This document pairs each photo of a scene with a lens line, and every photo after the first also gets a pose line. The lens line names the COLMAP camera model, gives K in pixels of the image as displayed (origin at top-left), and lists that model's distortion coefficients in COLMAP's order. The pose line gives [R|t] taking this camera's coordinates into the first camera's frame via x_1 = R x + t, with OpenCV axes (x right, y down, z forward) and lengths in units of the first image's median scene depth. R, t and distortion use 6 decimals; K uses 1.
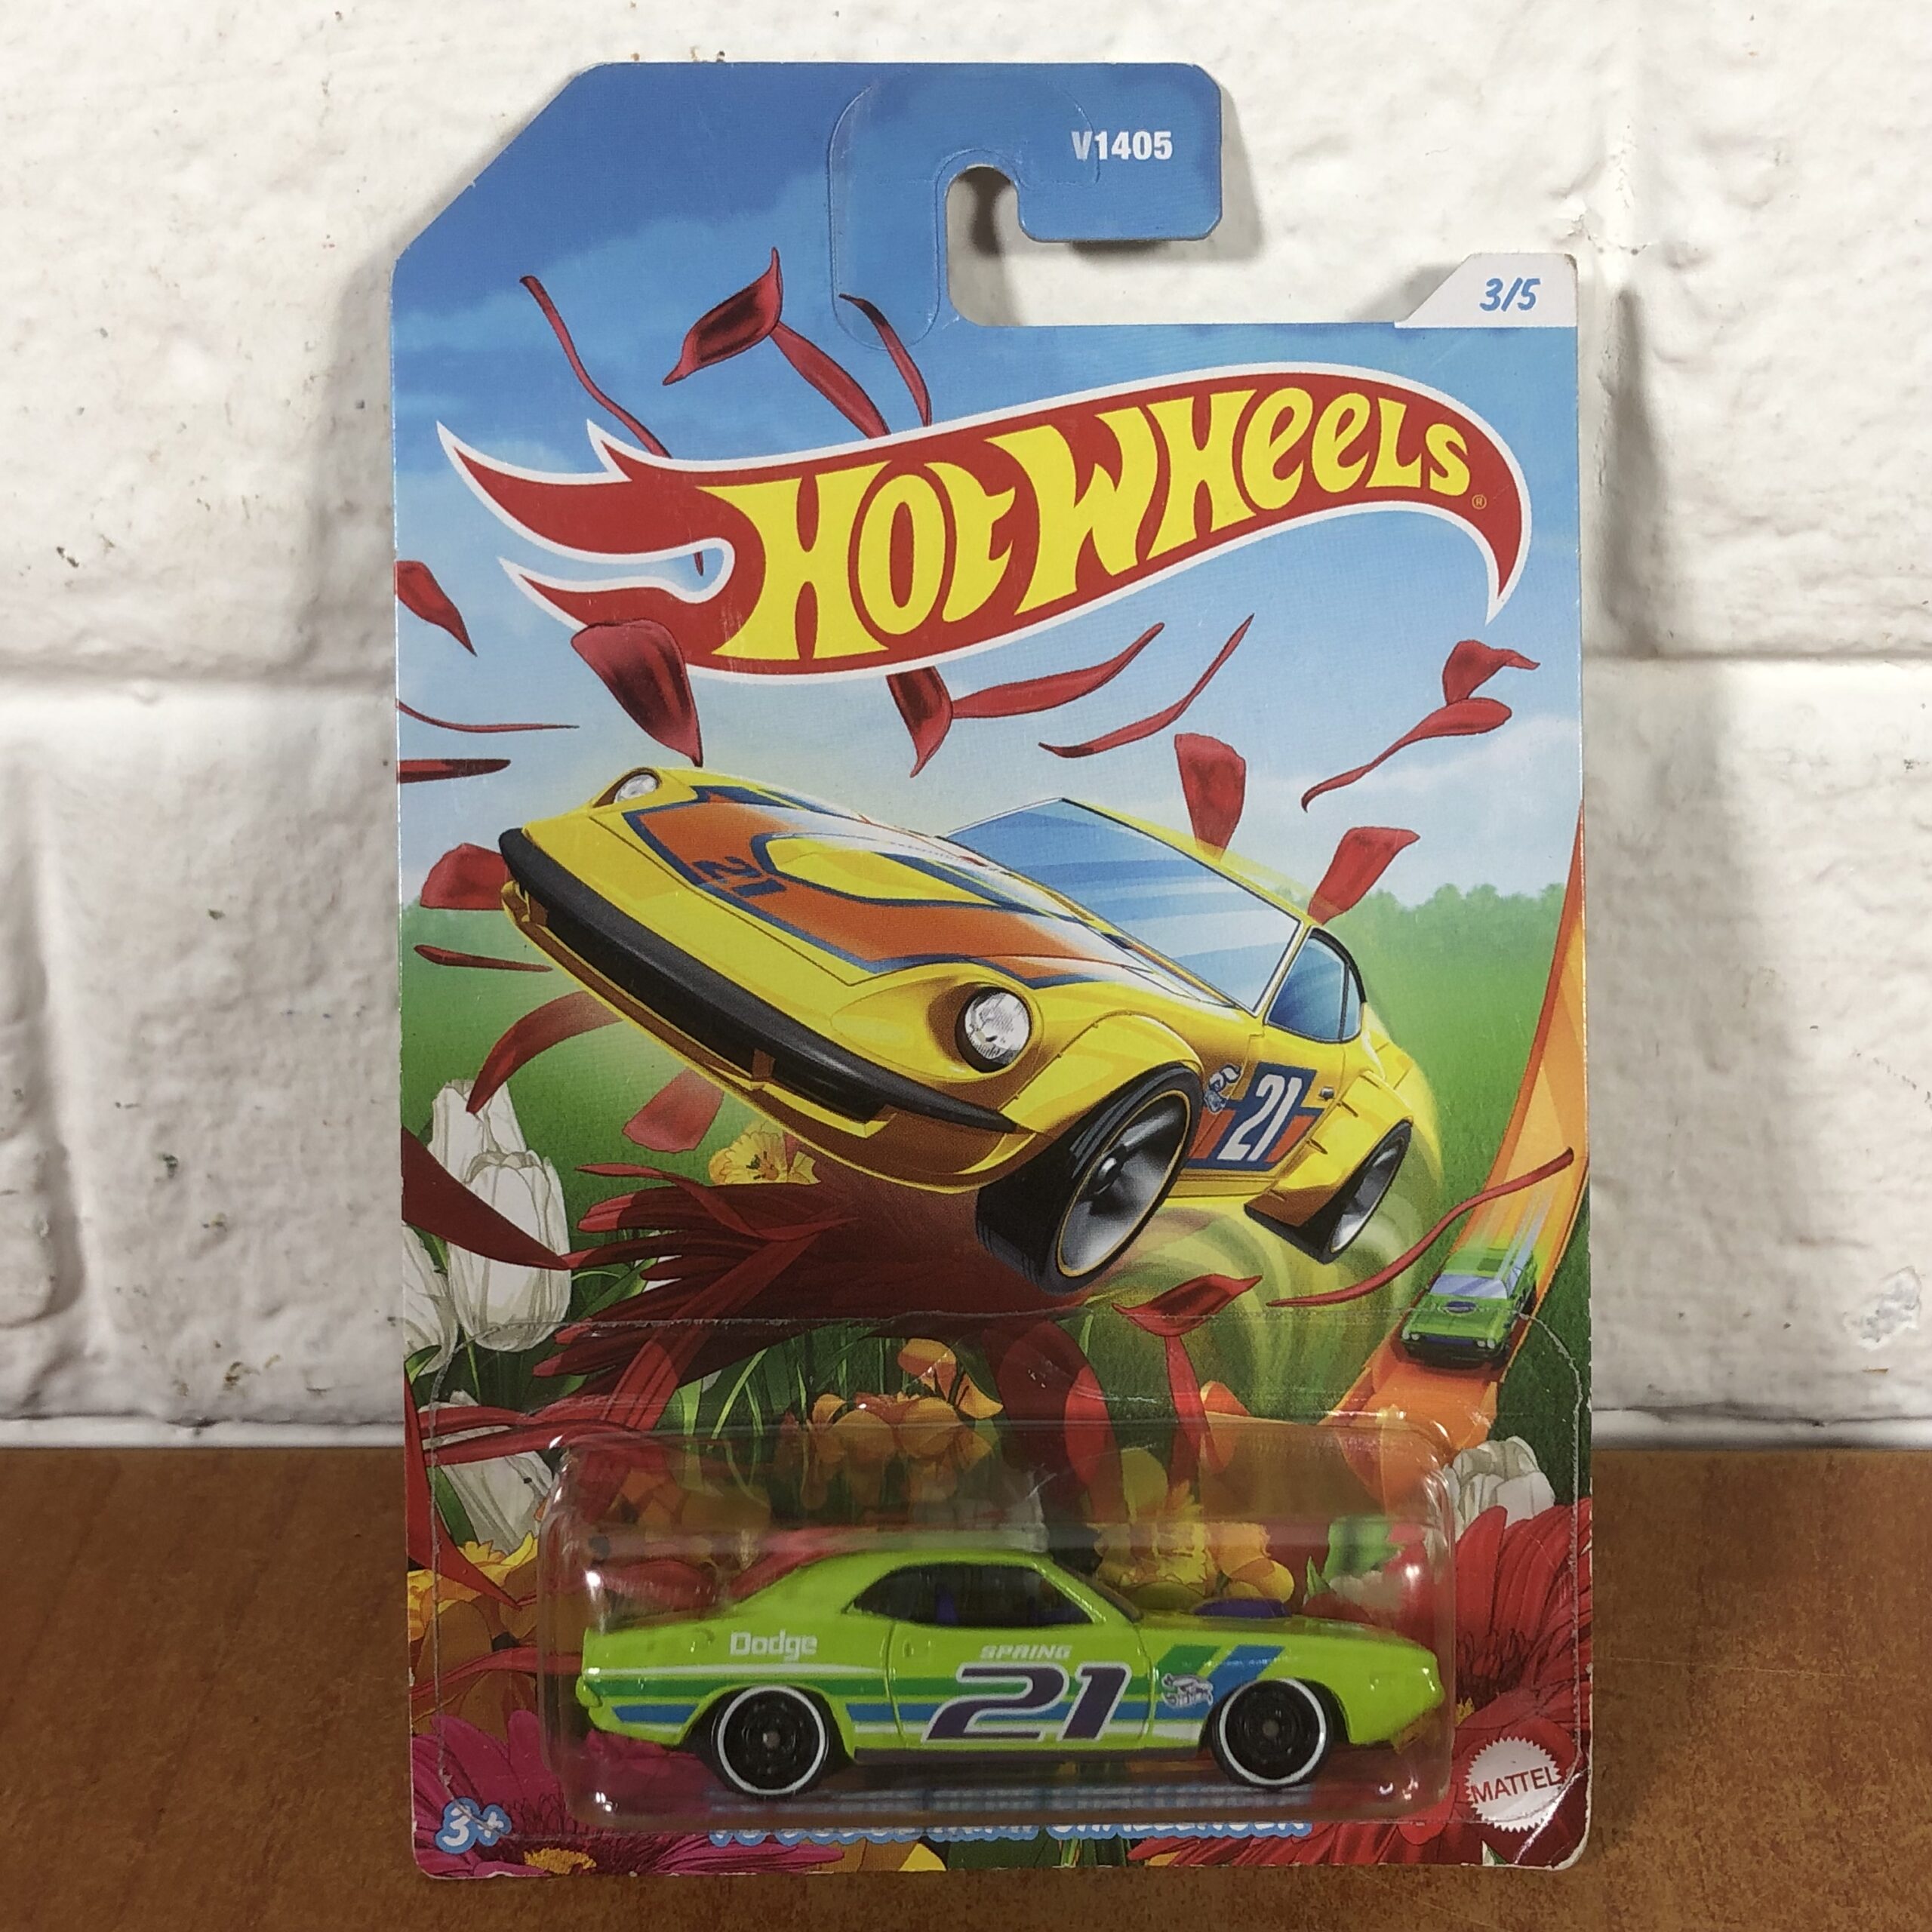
lens RADIAL K [[2921.0, 0, 966.0], [0, 2921.0, 966.0], [0, 0, 1]] dist [0.207087, -0.697963]
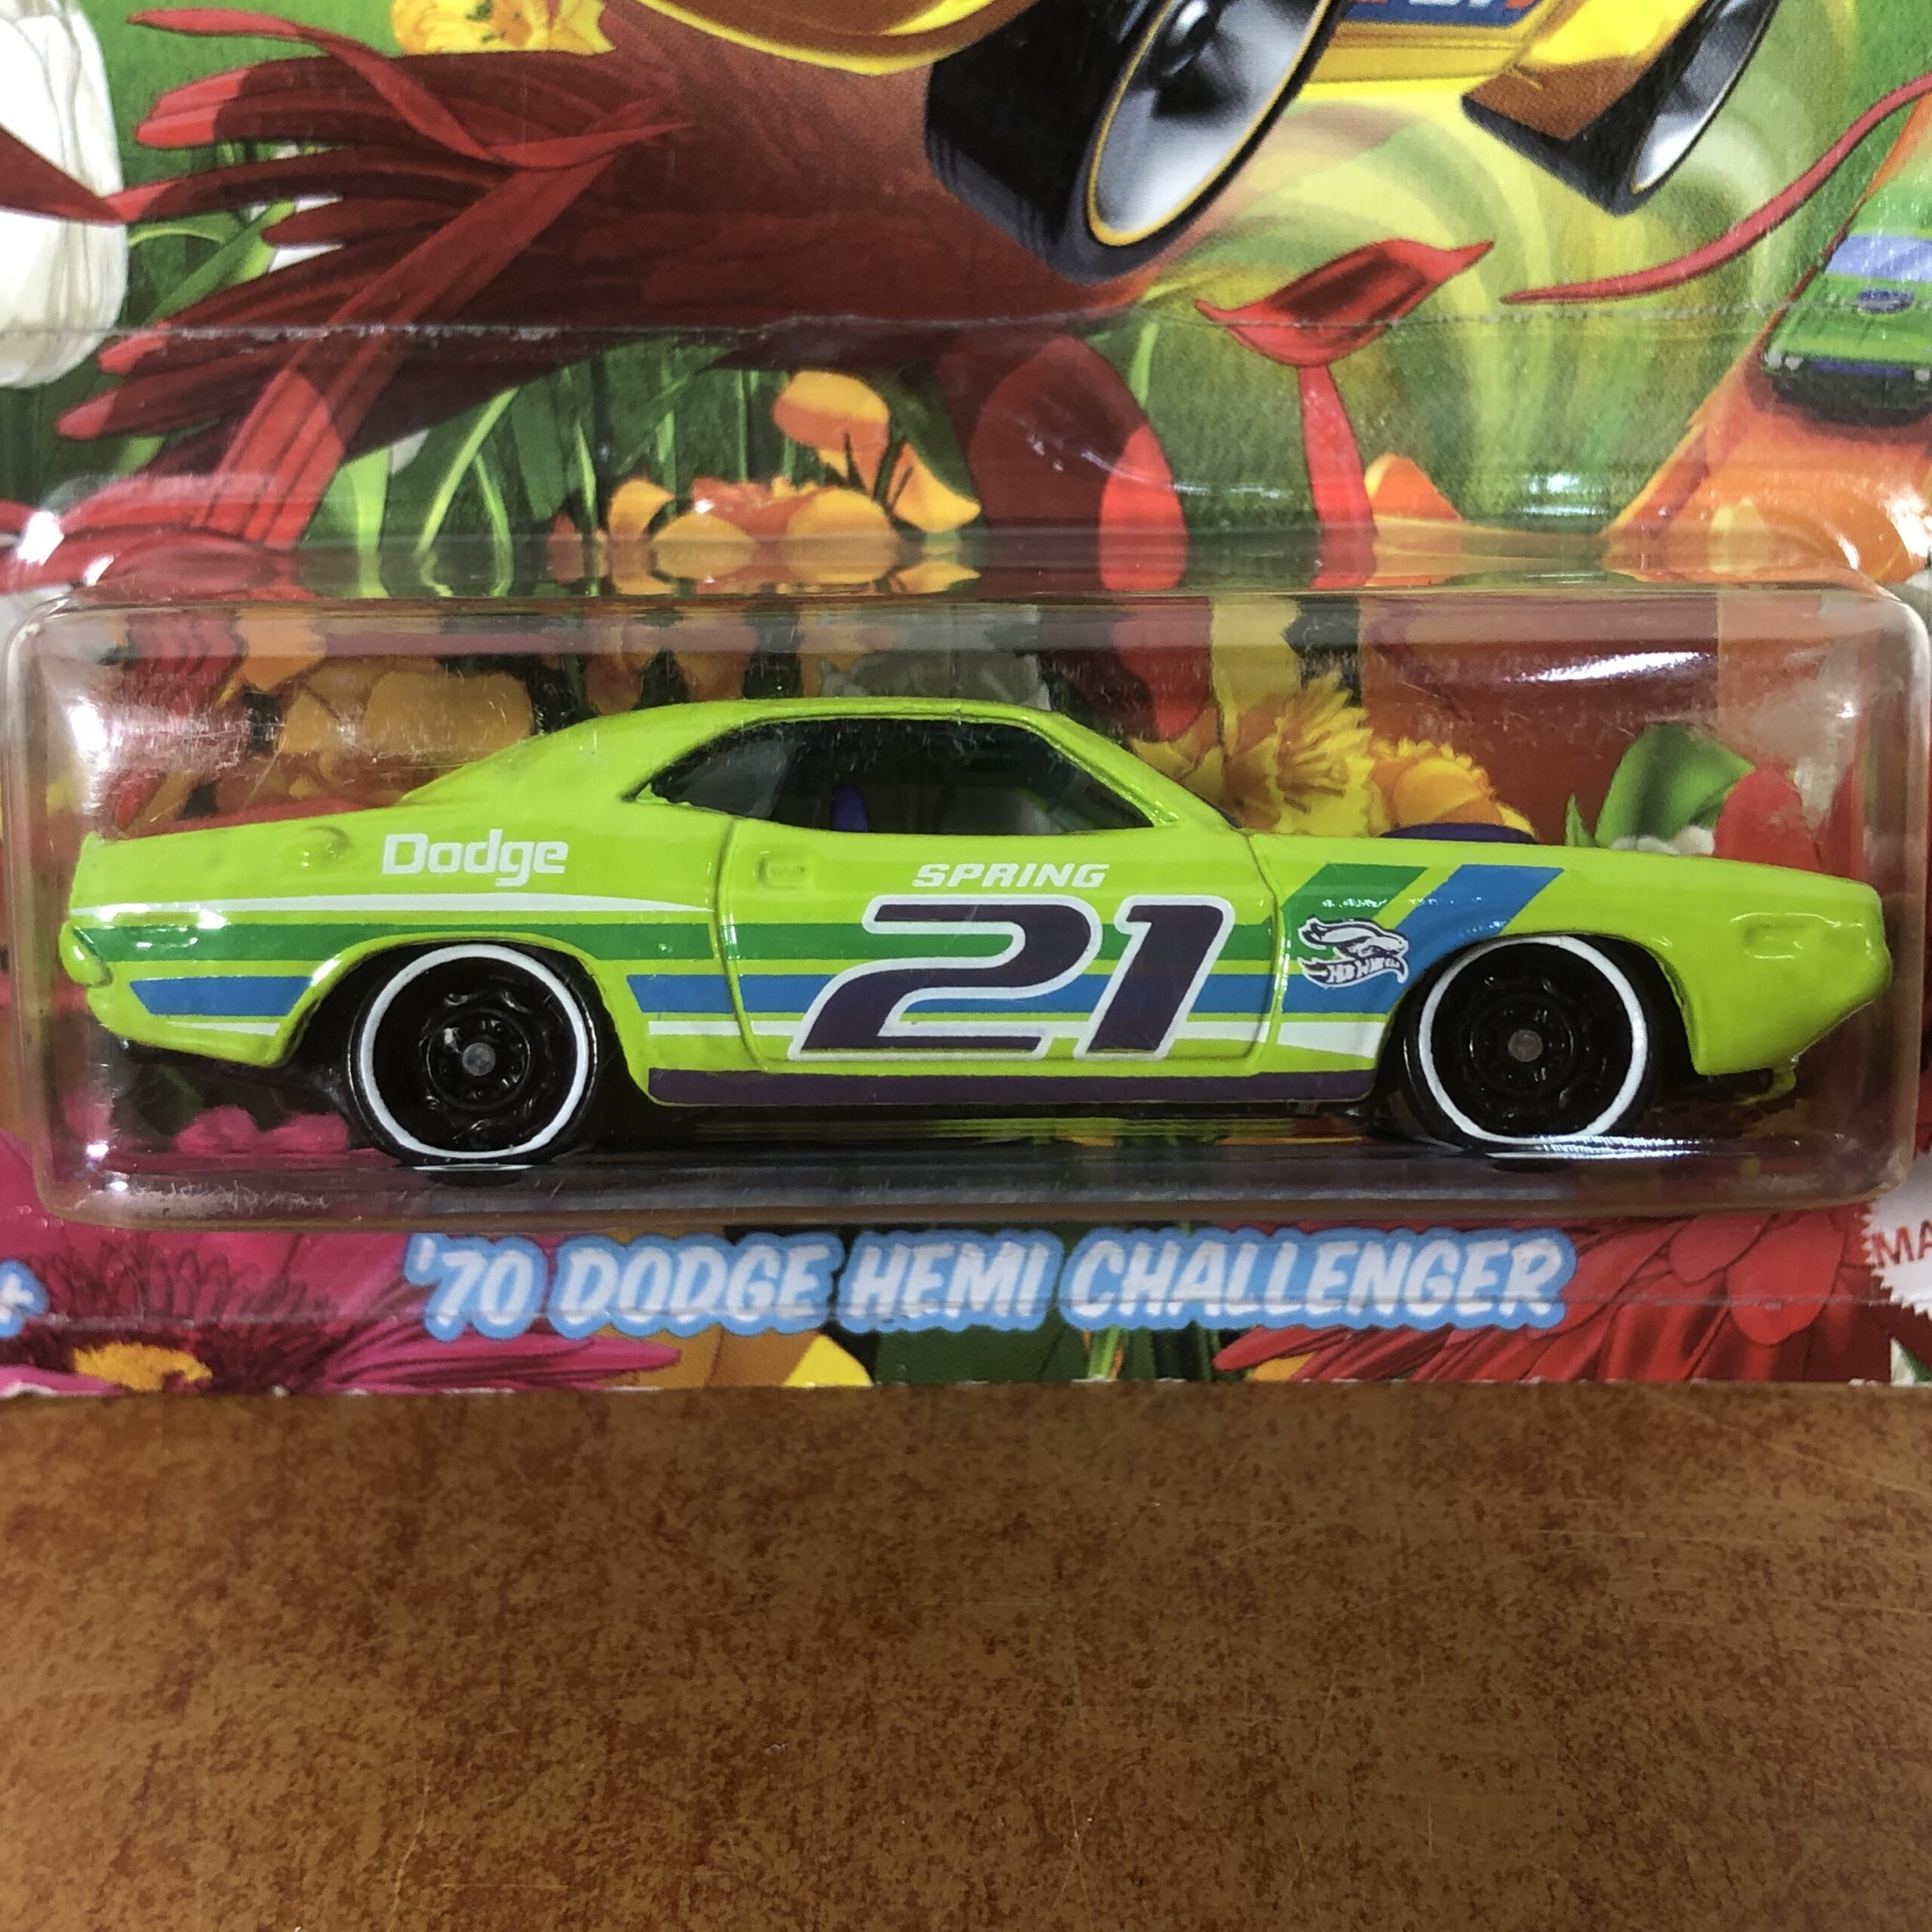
lens RADIAL K [[2921.0, 0, 966.0], [0, 2921.0, 966.0], [0, 0, 1]] dist [0.207087, -0.697963]
pose [[0.999849, 0.001633, -0.017289, 0.019318], [-0.000477, 0.997778, 0.066622, 0.196540], [0.017360, -0.066604, 0.997628, 0.483484]]
